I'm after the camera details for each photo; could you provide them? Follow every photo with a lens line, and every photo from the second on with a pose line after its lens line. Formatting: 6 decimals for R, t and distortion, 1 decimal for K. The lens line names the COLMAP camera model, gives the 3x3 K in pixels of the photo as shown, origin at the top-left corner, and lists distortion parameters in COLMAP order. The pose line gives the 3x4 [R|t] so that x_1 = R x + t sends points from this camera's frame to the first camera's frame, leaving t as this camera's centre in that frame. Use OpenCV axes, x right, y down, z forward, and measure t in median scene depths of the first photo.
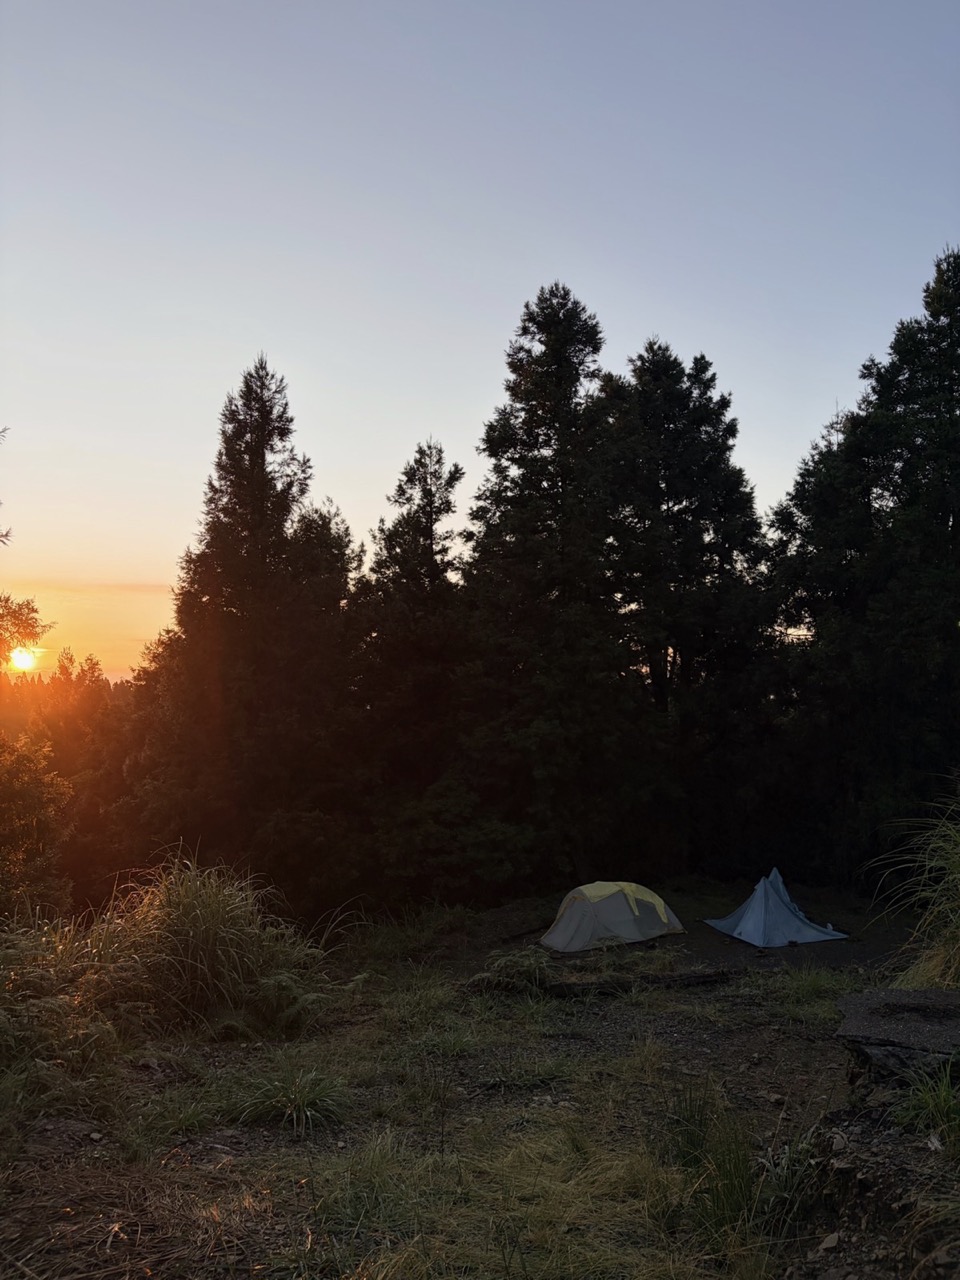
lens RADIAL K [[978.8, 0, 477.9], [0, 978.8, 643.3], [0, 0, 1]] dist [-0.106911, 0.030263]
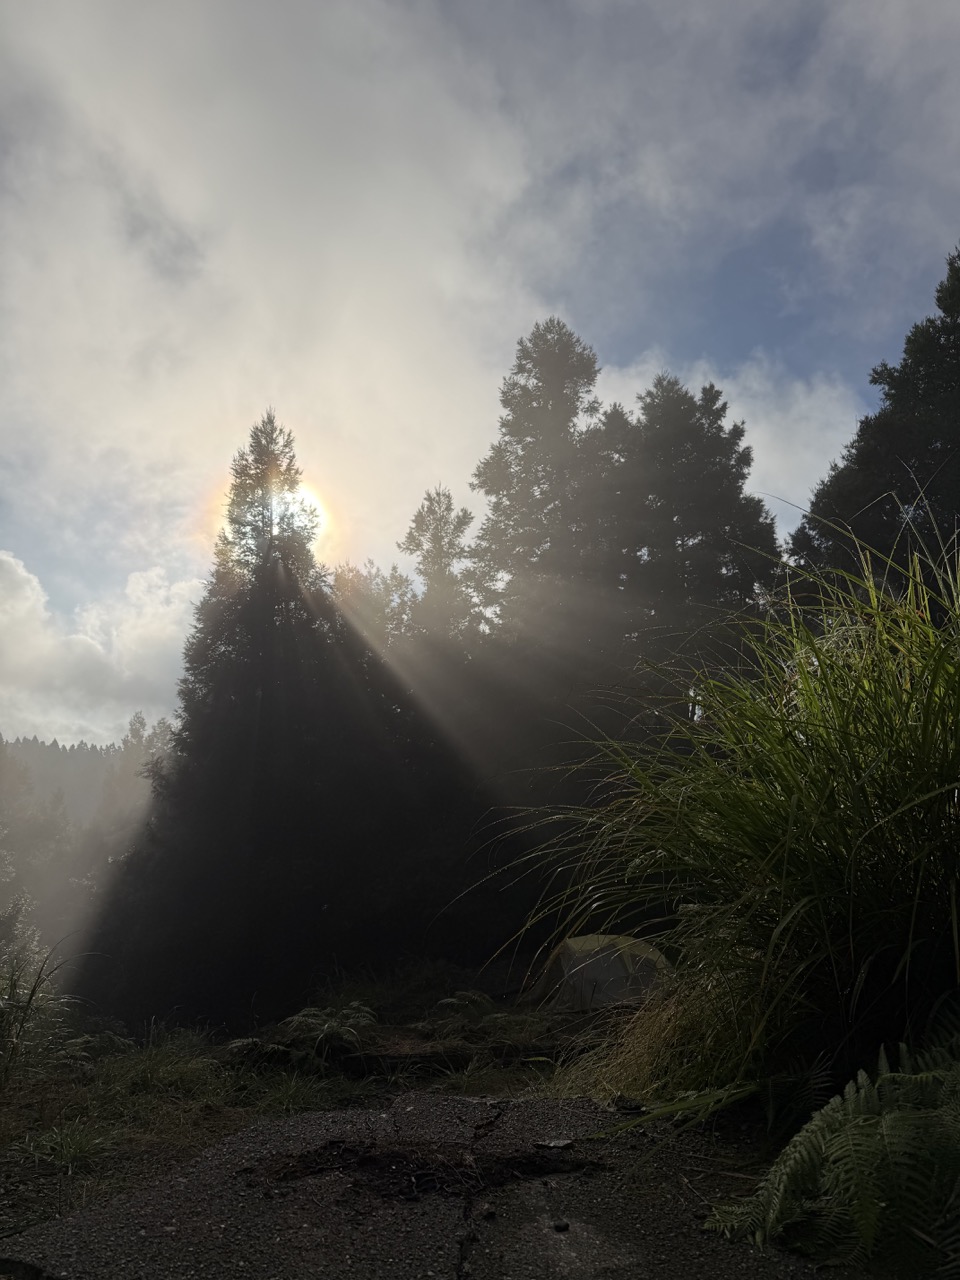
lens RADIAL K [[885.1, 0, 474.9], [0, 885.1, 640.6], [0, 0, 1]] dist [-0.060720, -0.027447]
pose [[0.990744, -0.030609, -0.132249, 0.108628], [0.017751, 0.995094, -0.097330, 0.040874], [0.134579, 0.094082, 0.986426, 0.124439]]
